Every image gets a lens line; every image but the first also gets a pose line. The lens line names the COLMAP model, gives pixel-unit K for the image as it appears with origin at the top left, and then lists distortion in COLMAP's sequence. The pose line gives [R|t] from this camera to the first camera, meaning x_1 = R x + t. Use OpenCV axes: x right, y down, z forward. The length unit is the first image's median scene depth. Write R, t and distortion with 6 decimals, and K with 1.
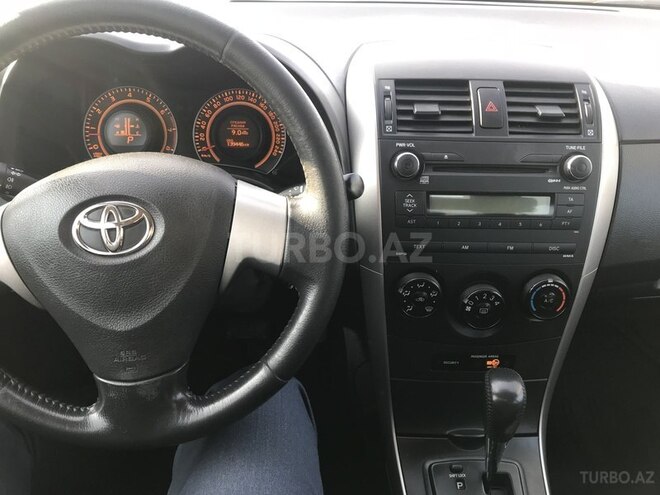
lens RADIAL K [[541.6, 0, 329.3], [0, 541.6, 247.8], [0, 0, 1]] dist [0.002476, -0.005676]
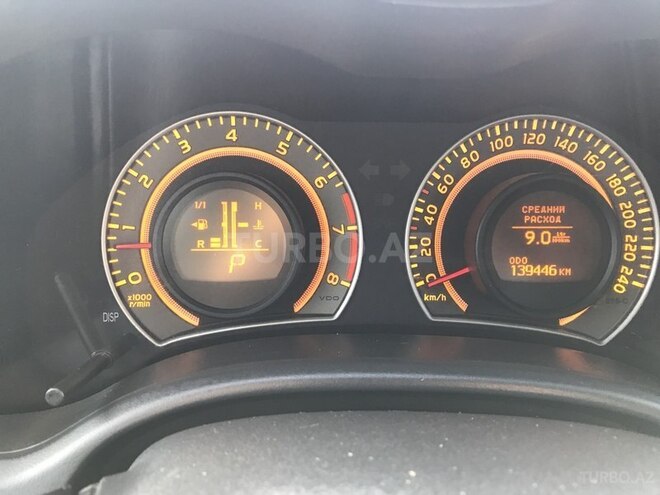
lens RADIAL K [[541.6, 0, 330.6], [0, 541.6, 247.4], [0, 0, 1]] dist [0.002476, -0.005676]
pose [[0.999759, -0.008763, -0.020152, -0.294268], [0.007295, 0.997390, -0.071837, -0.180505], [0.020729, 0.071673, 0.997213, 0.643252]]
